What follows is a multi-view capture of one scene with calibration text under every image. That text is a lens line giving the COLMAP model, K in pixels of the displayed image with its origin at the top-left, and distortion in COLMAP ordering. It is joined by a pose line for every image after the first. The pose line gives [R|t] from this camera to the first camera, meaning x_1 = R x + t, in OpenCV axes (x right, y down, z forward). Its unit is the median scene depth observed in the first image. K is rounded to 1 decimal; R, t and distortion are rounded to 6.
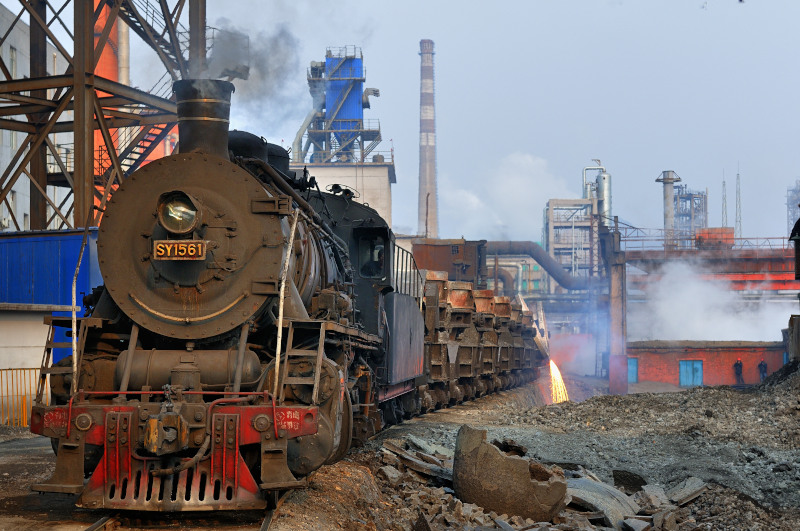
lens RADIAL K [[1902.4, 0, 400.0], [0, 1902.4, 265.5], [0, 0, 1]] dist [-0.055493, -0.160500]
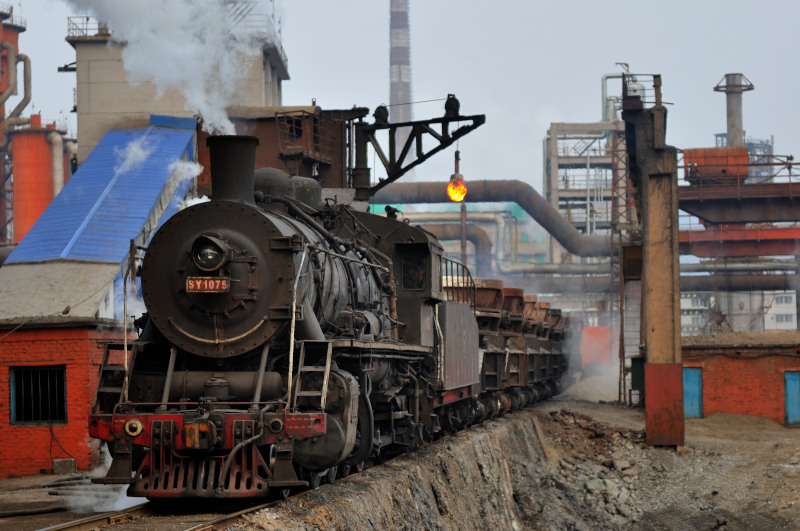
lens RADIAL K [[2312.8, 0, 400.0], [0, 2312.8, 265.5], [0, 0, 1]] dist [0.131666, 1.047661]
pose [[0.999931, -0.010559, 0.005114, 0.022742], [0.010524, 0.999921, 0.006823, 0.008940], [-0.005185, -0.006768, 0.999964, 0.208344]]
